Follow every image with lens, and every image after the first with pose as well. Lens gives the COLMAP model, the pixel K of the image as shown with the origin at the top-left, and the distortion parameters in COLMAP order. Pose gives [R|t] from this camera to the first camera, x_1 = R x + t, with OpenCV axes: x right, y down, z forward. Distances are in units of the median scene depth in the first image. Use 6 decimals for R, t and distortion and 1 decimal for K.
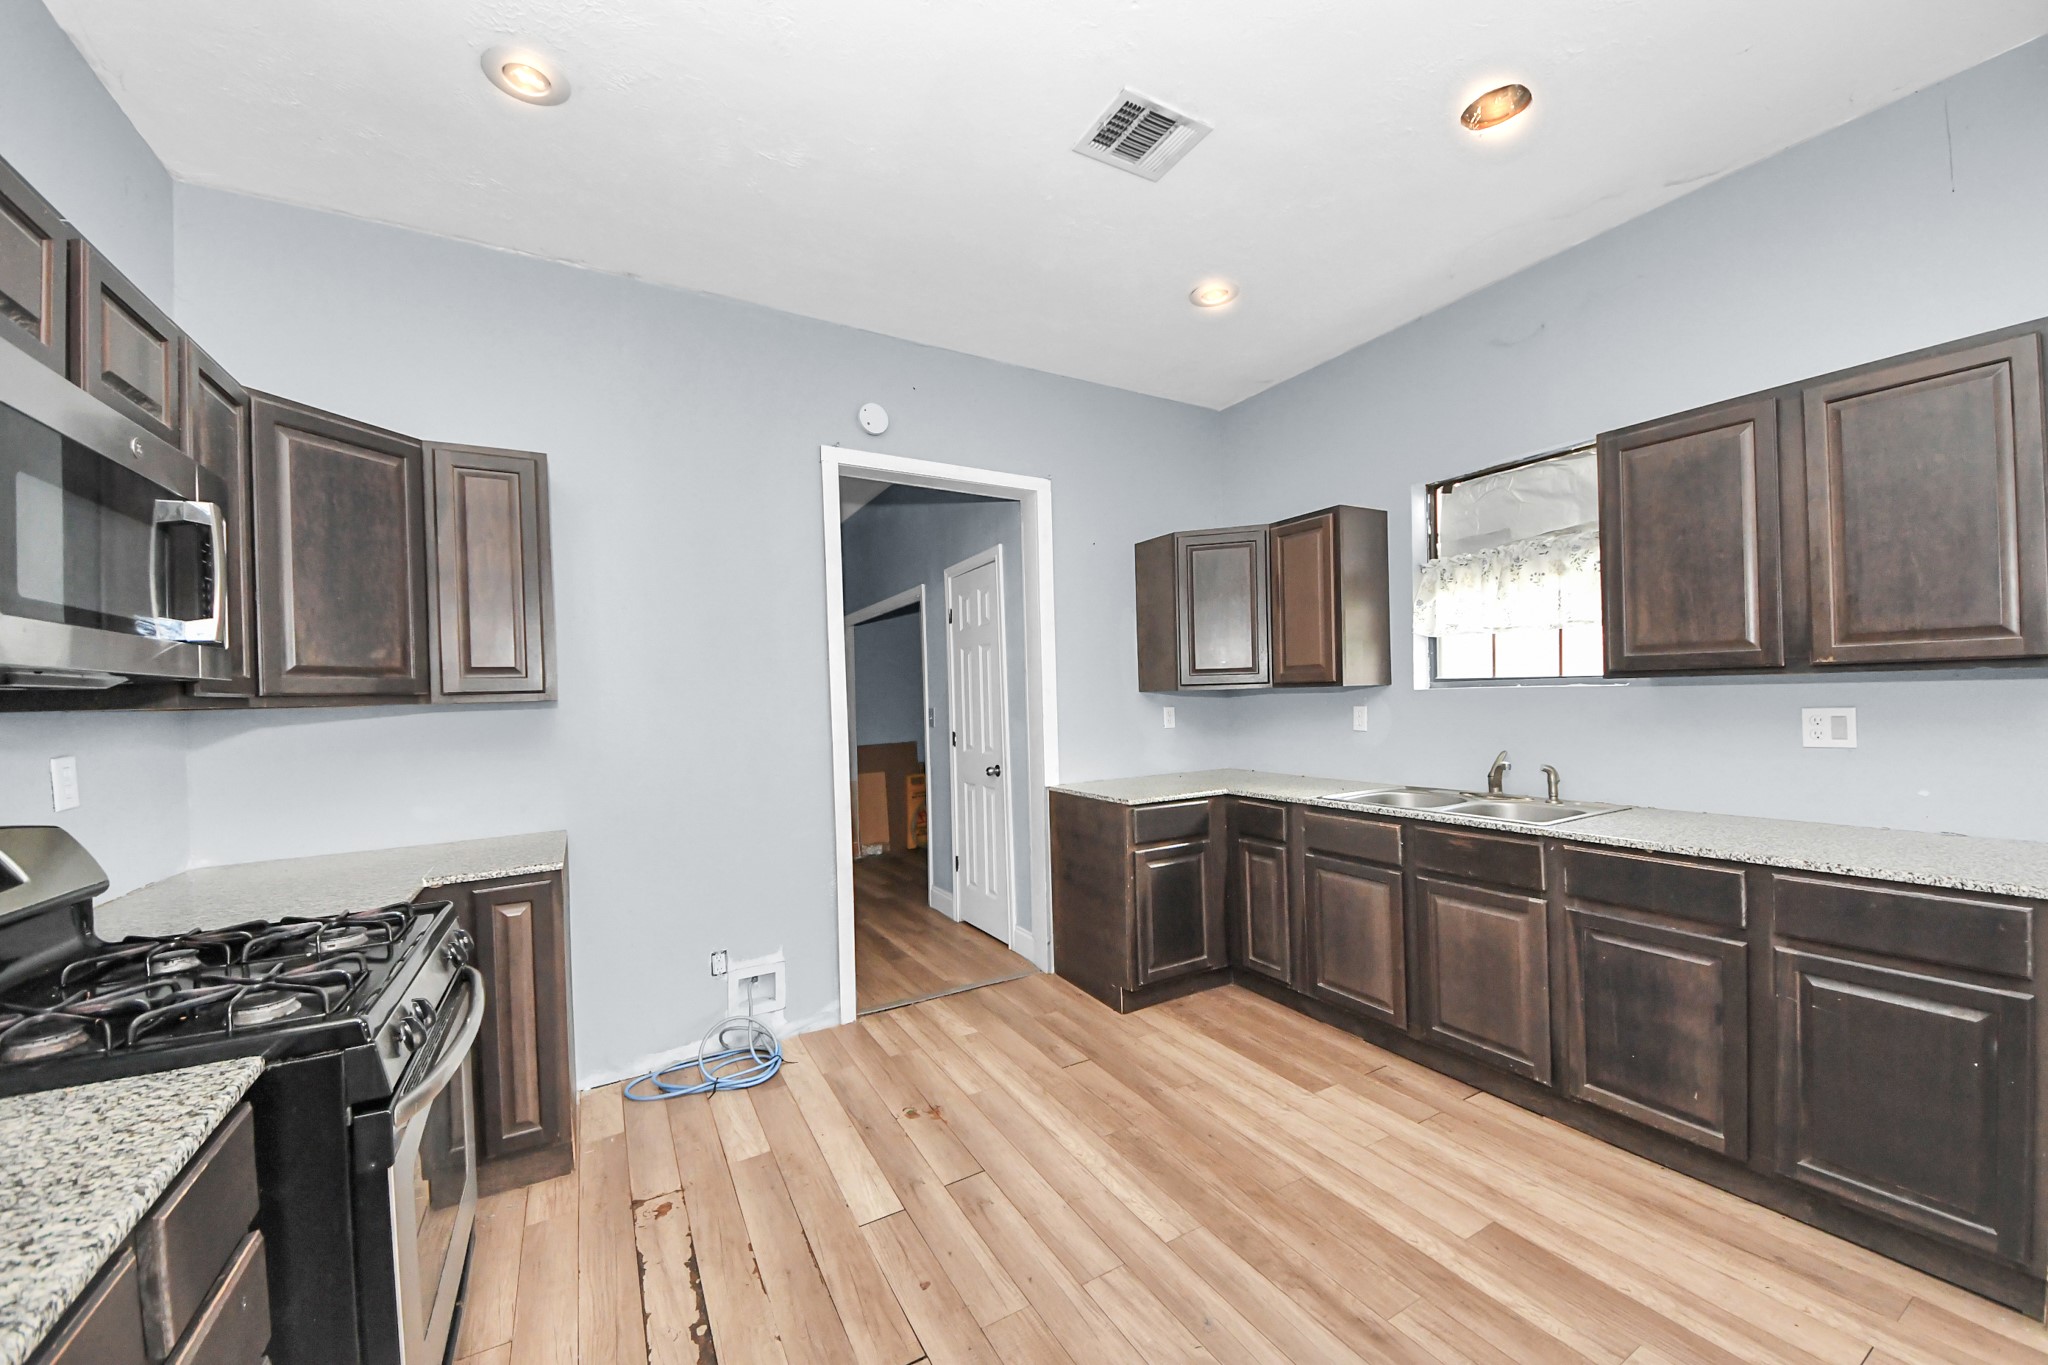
lens RADIAL K [[790.6, 0, 1003.4], [0, 790.6, 692.6], [0, 0, 1]] dist [-0.001435, -0.000221]
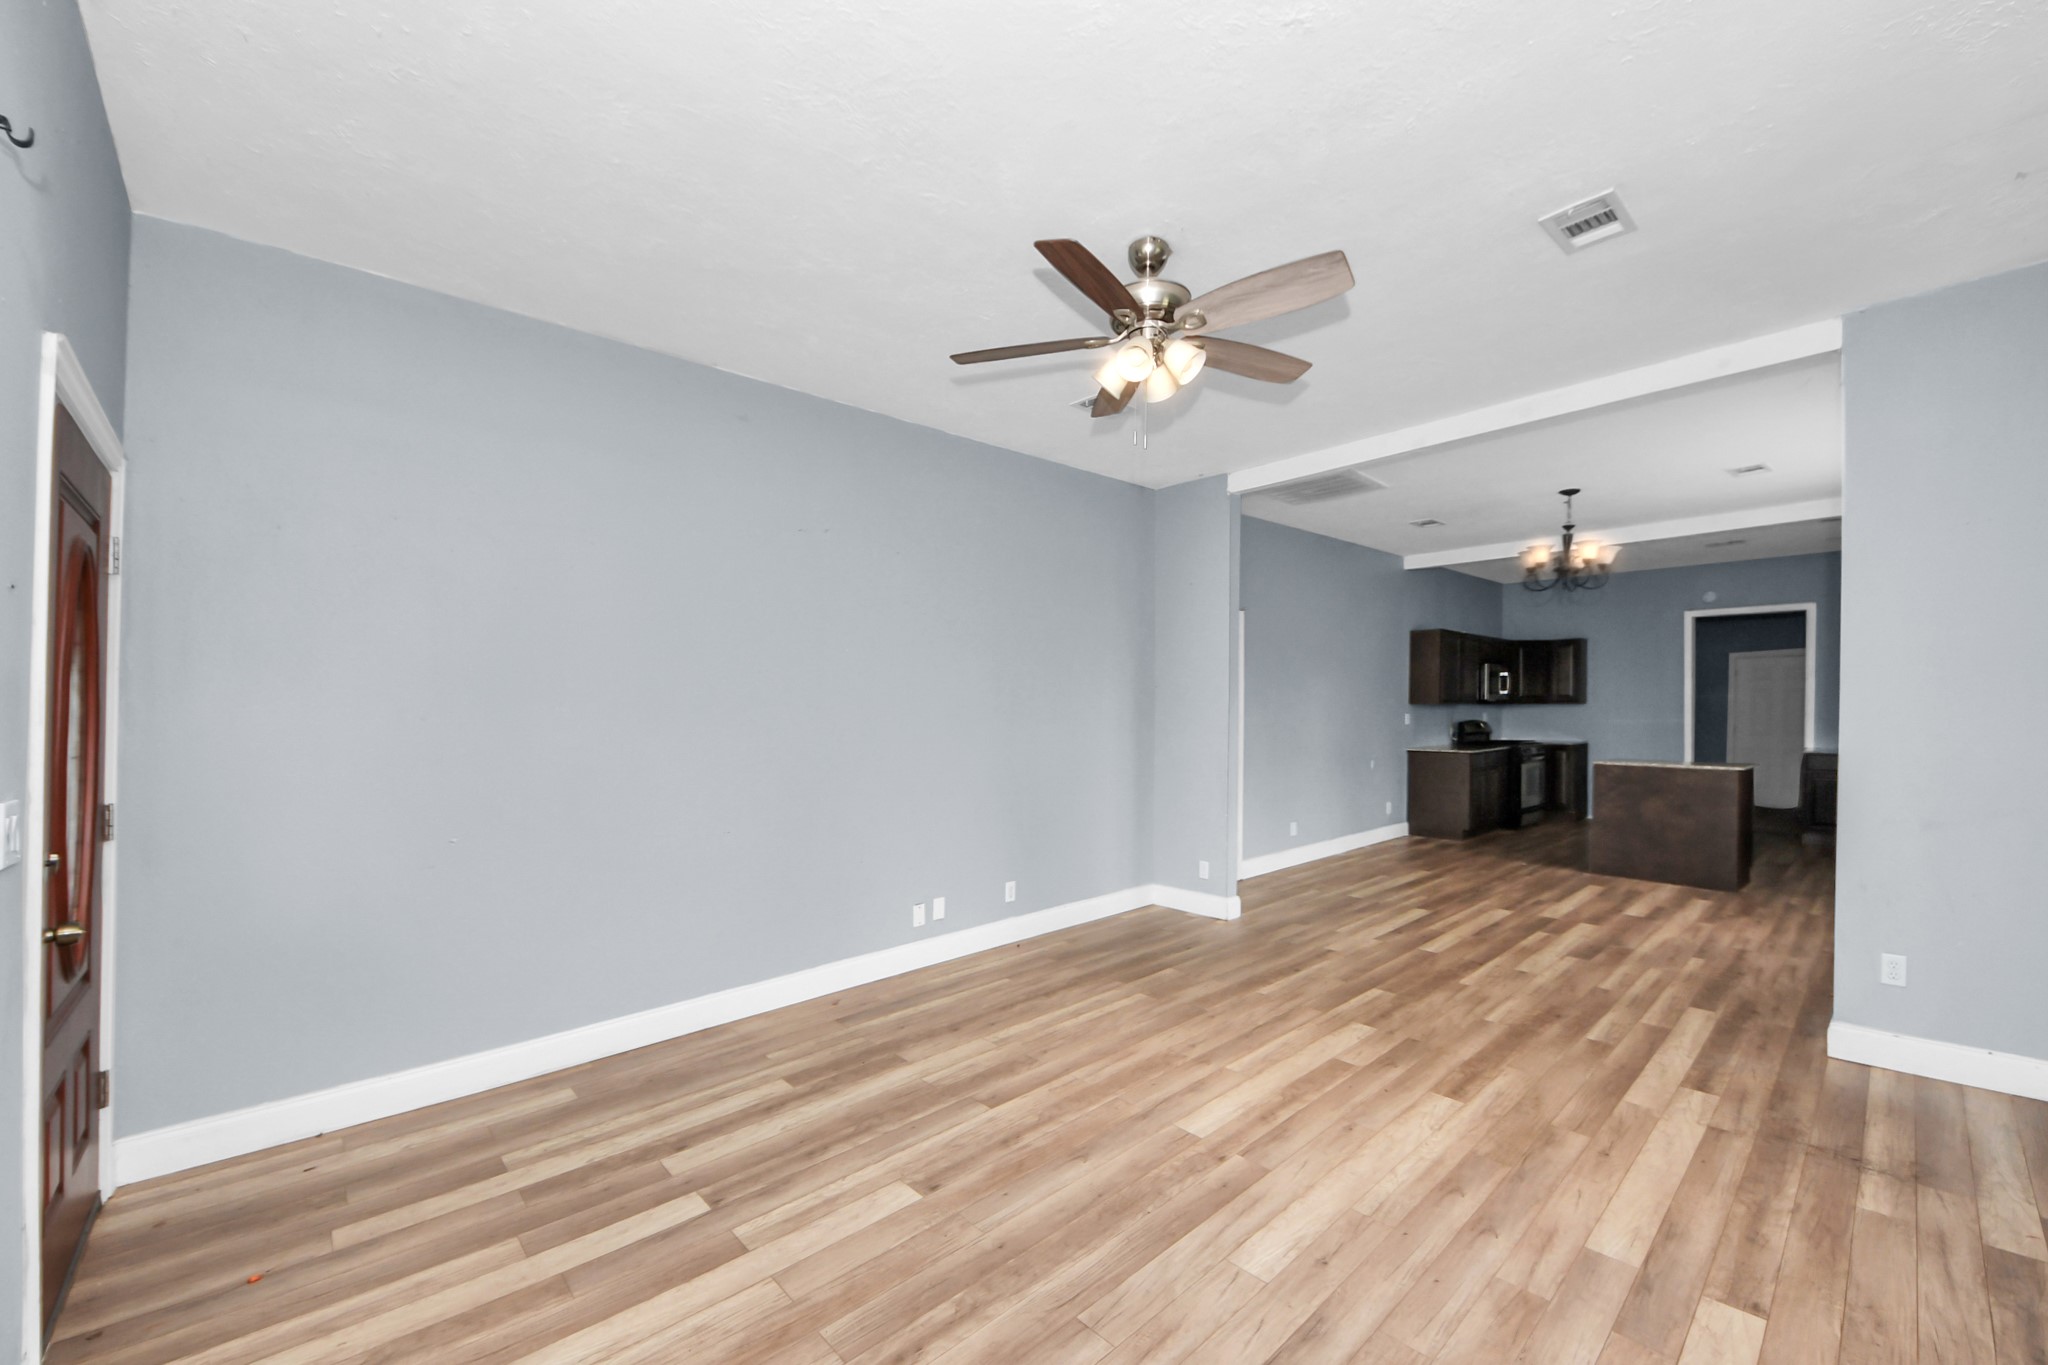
lens RADIAL K [[775.1, 0, 1030.5], [0, 775.1, 737.1], [0, 0, 1]] dist [0.000464, -0.017723]
pose [[0.224981, 0.066914, -0.972063, 2.660724], [0.002165, 0.997602, 0.069174, -0.097495], [0.974361, -0.017668, 0.224297, -2.565290]]
